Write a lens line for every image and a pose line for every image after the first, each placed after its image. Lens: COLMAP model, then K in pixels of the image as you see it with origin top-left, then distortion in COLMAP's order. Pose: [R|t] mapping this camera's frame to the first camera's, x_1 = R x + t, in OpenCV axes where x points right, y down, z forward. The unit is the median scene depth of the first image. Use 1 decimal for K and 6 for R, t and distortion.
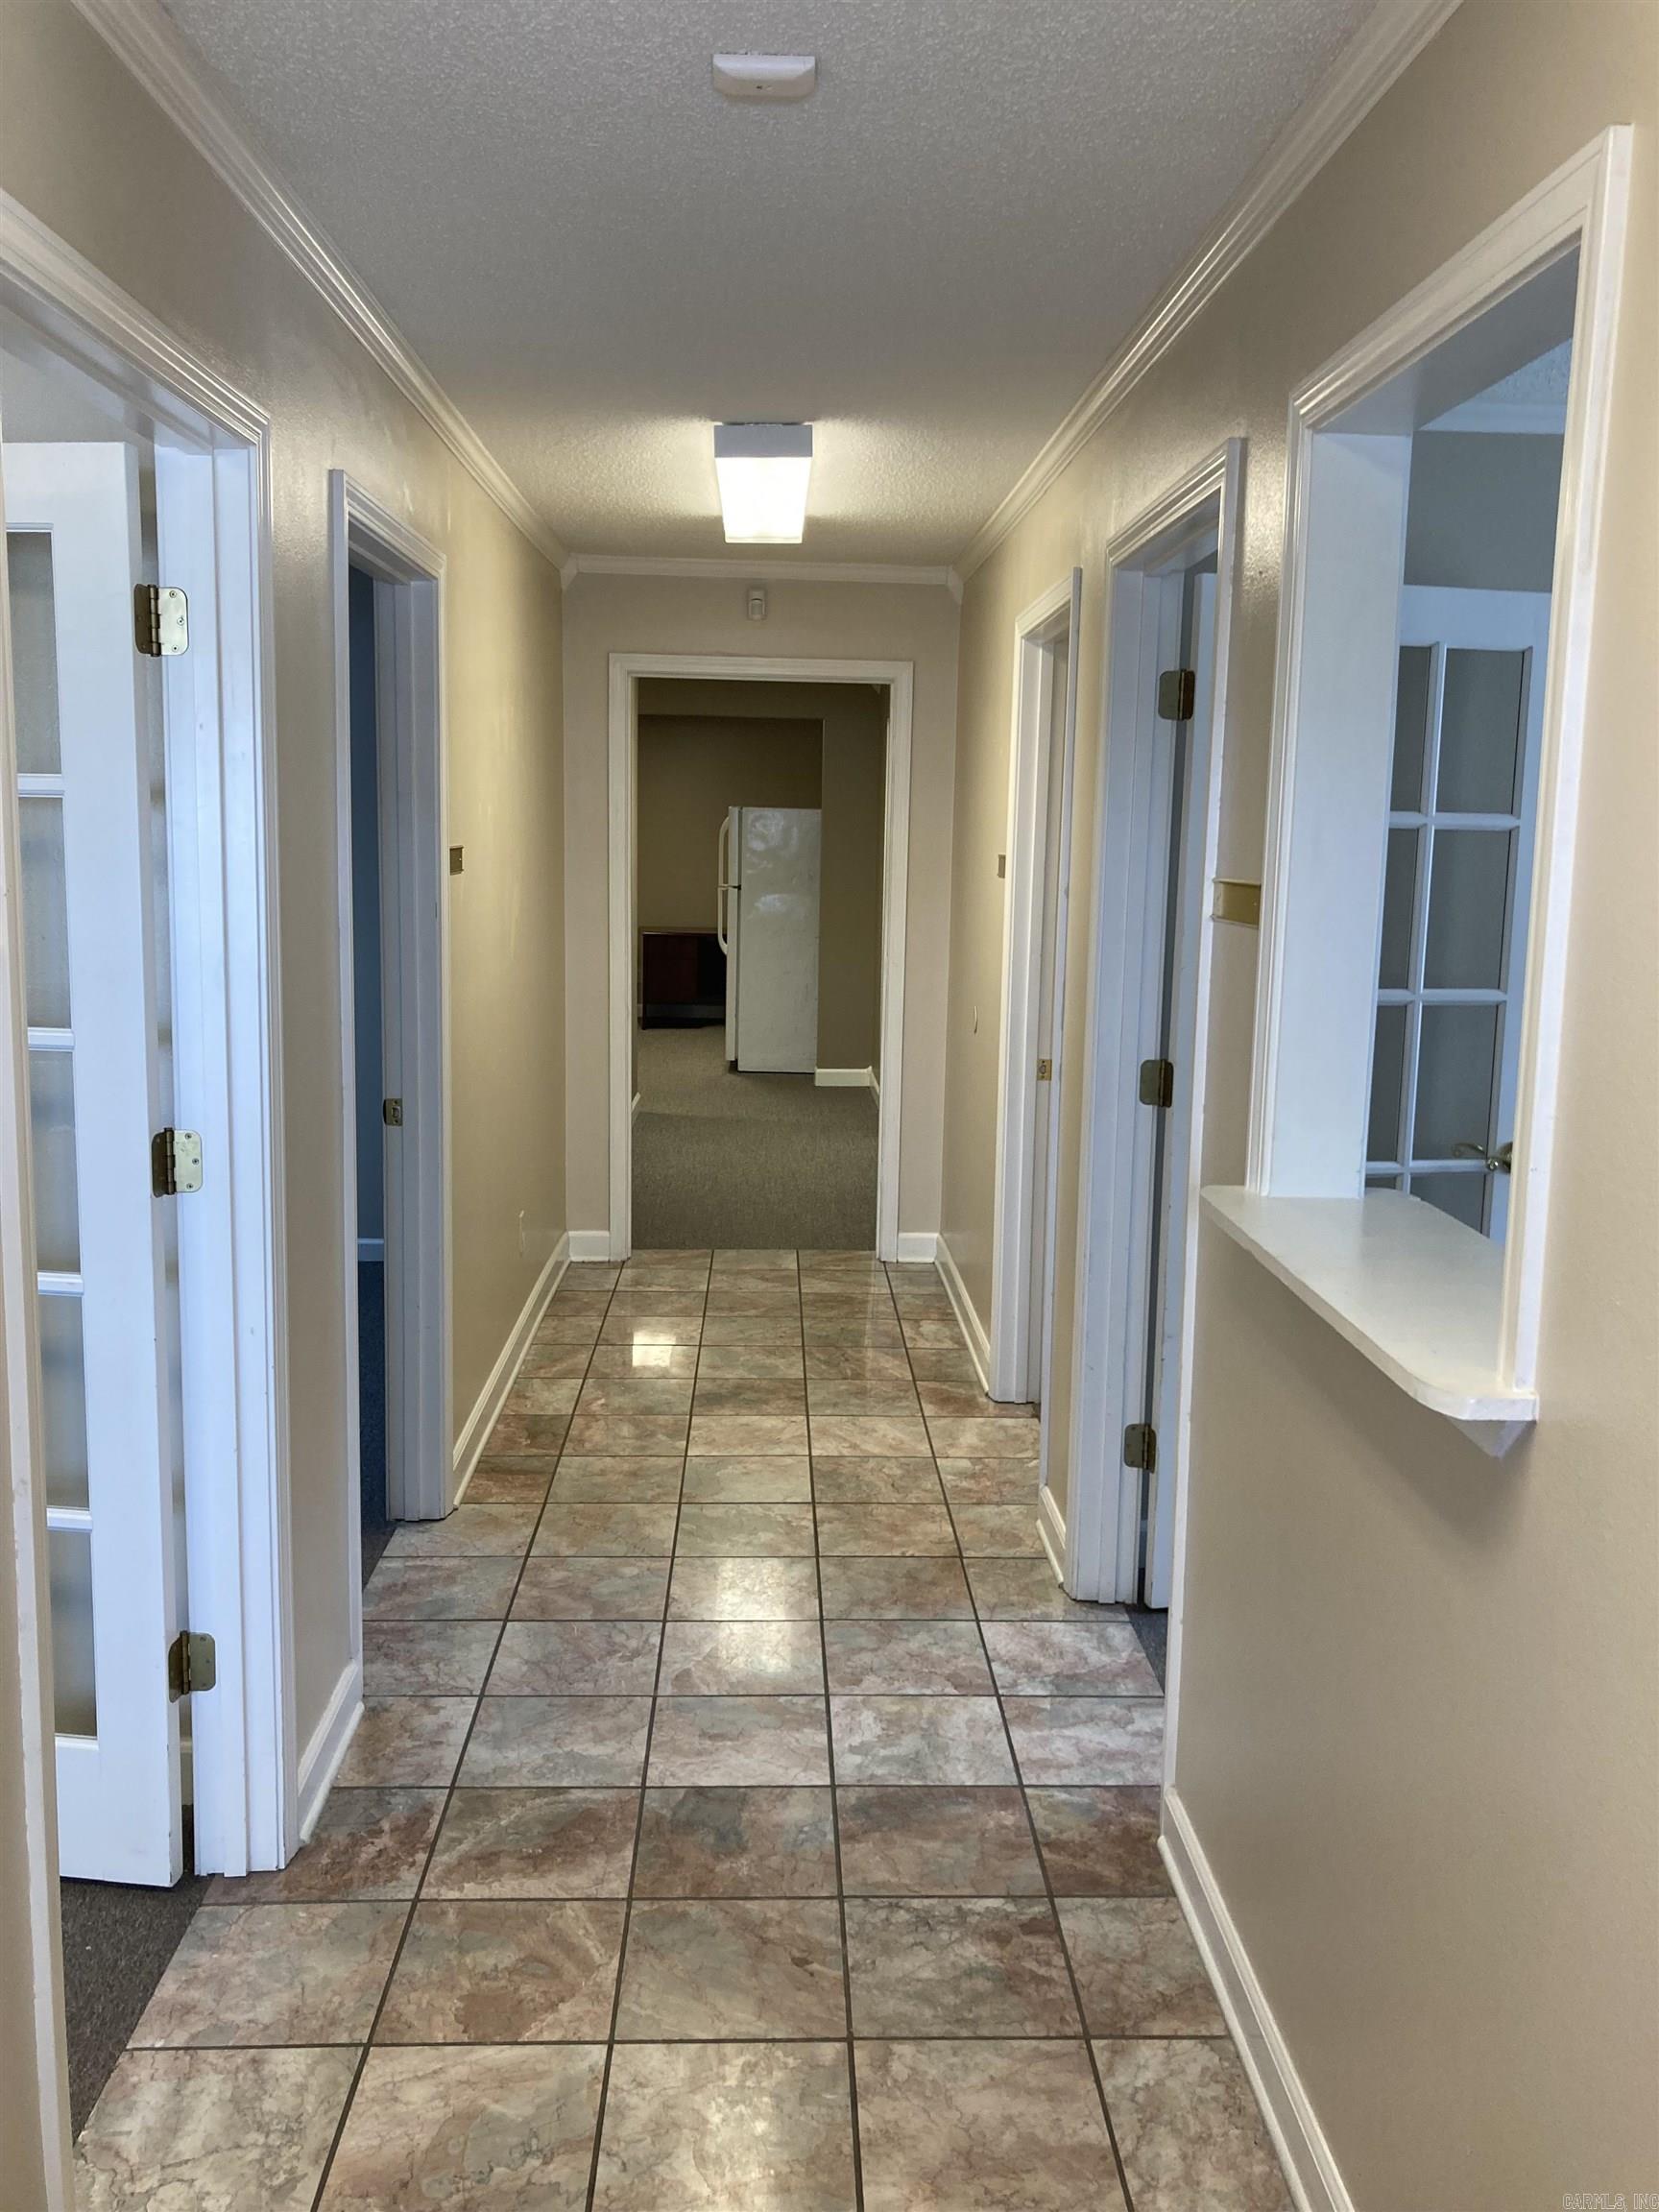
lens RADIAL K [[1819.5, 0, 827.7], [0, 1819.5, 1104.6], [0, 0, 1]] dist [-0.000492, 0.011452]
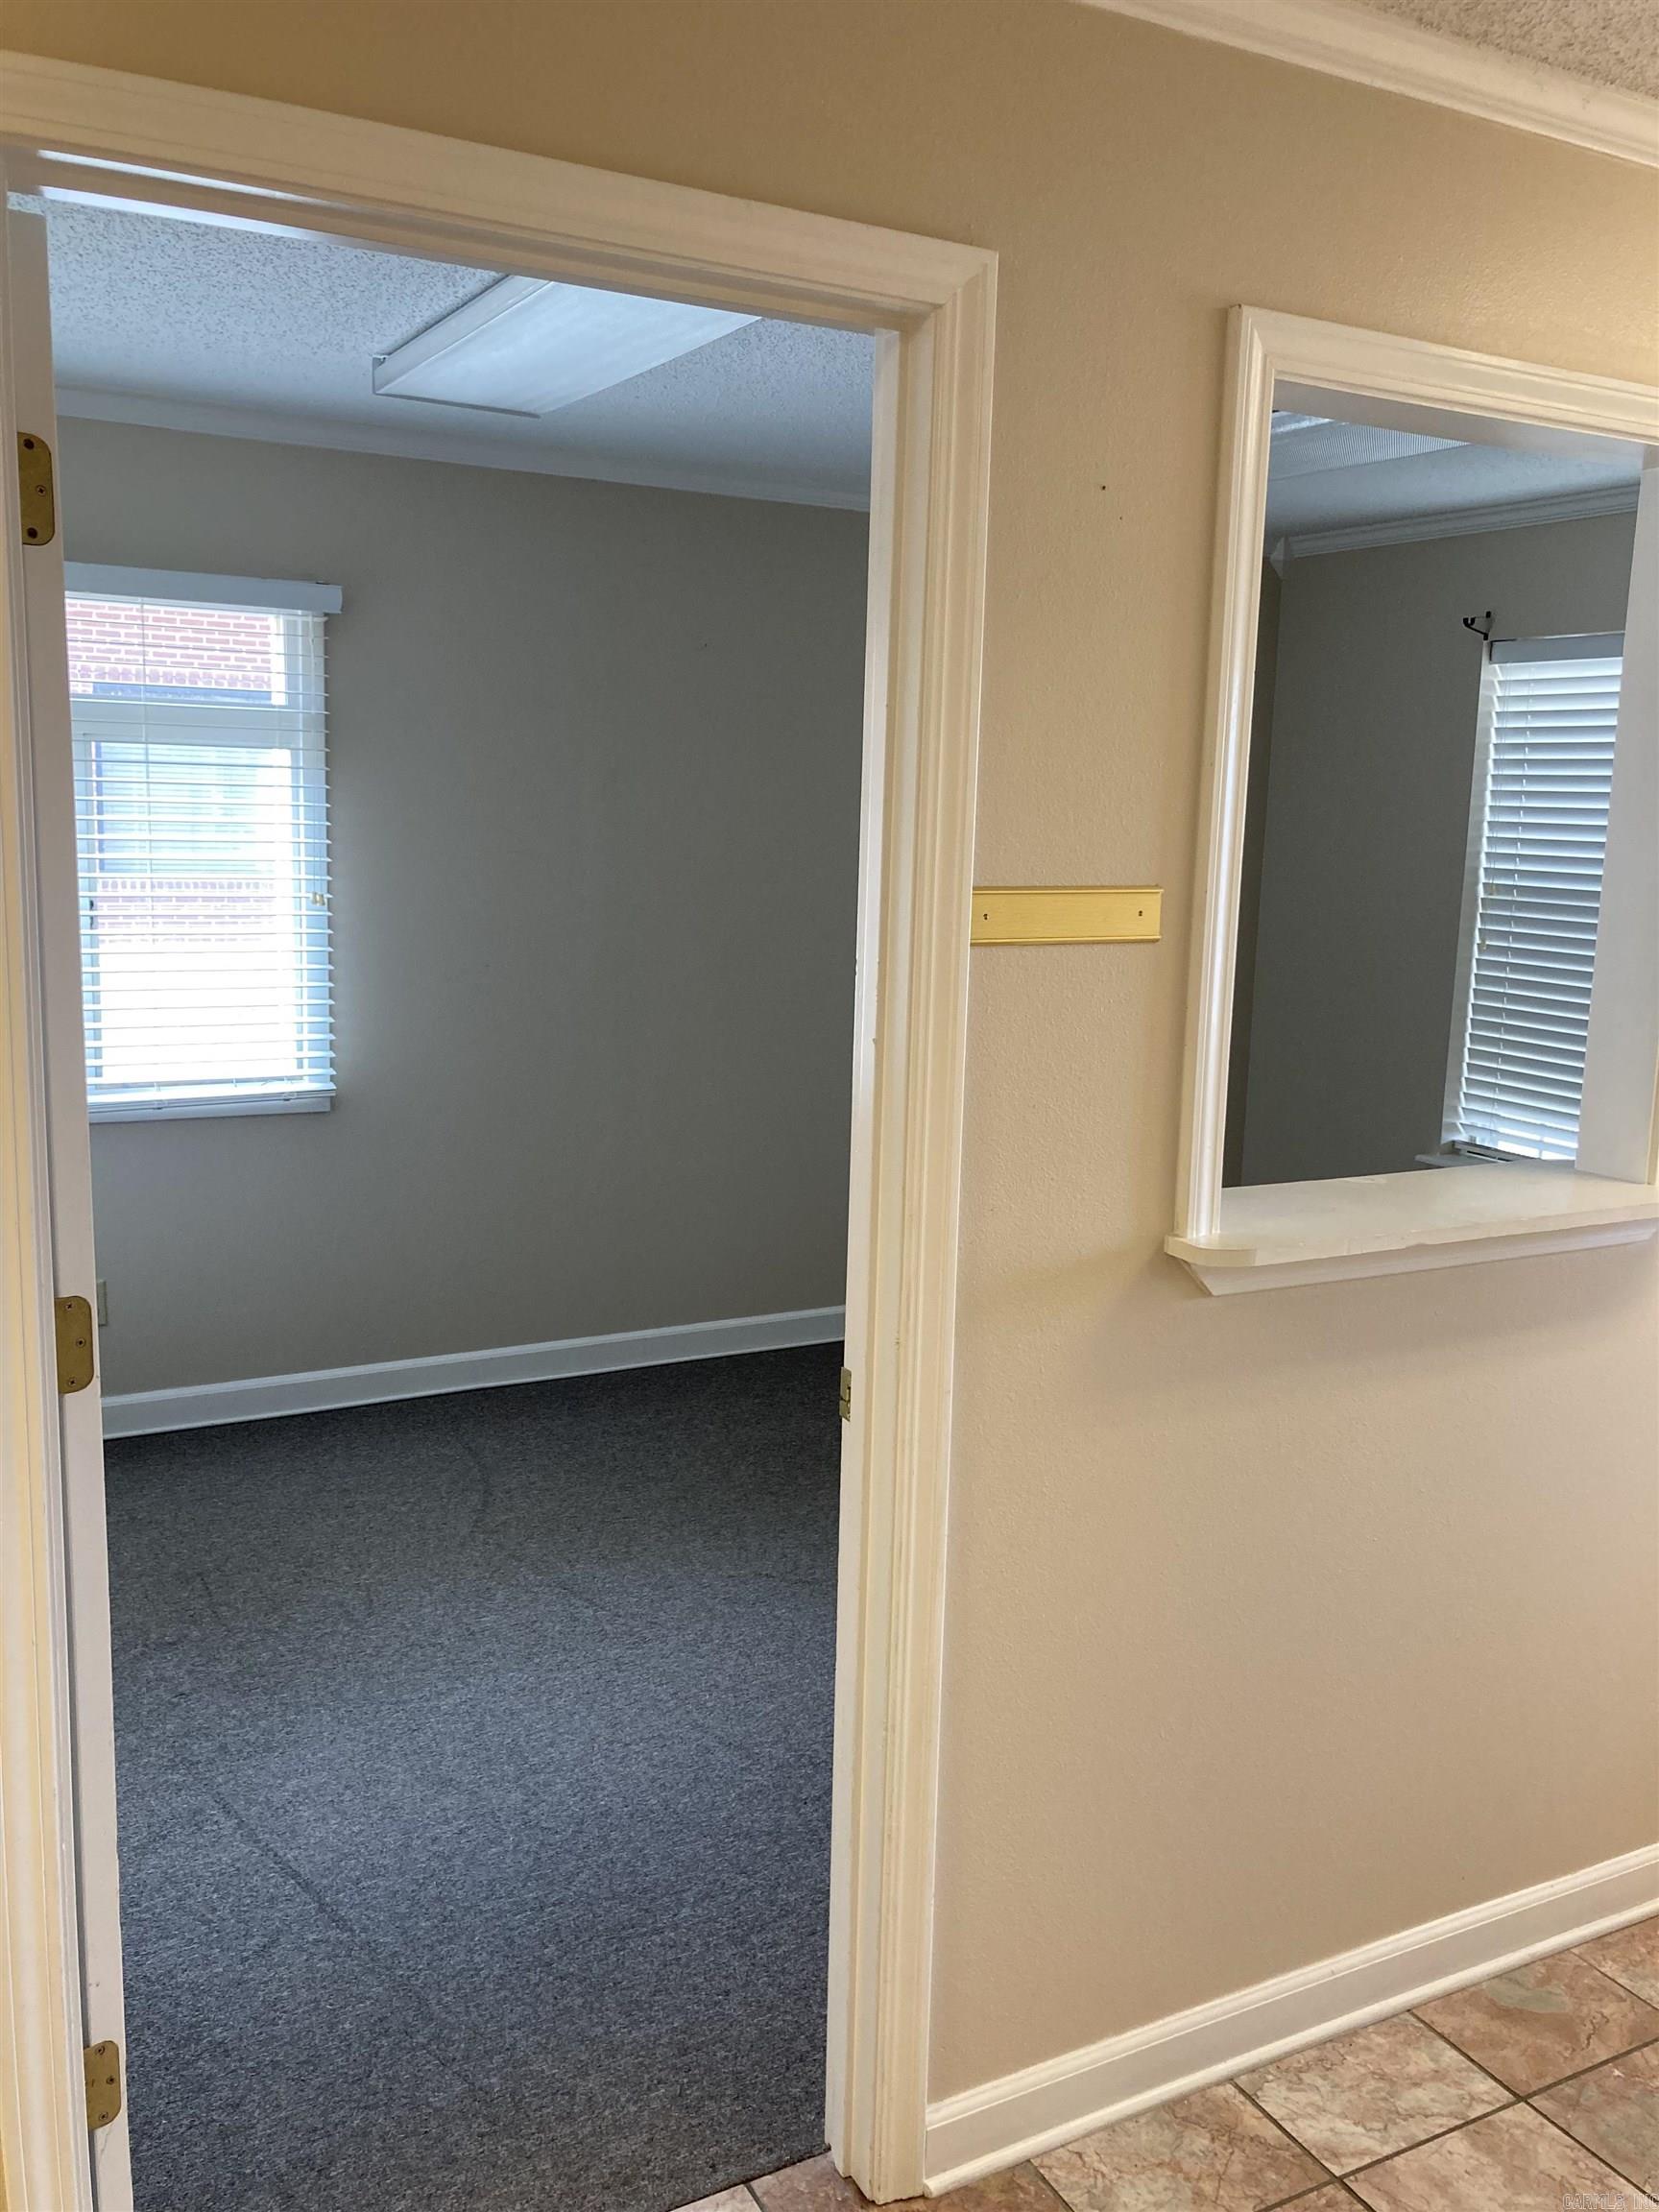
lens RADIAL K [[1819.5, 0, 823.1], [0, 1819.5, 1099.3], [0, 0, 1]] dist [-0.000492, 0.011452]
pose [[-0.451880, -0.178545, 0.874029, -0.451412], [0.092002, 0.965214, 0.244738, -0.259886], [-0.887322, 0.191005, -0.419734, 1.545727]]
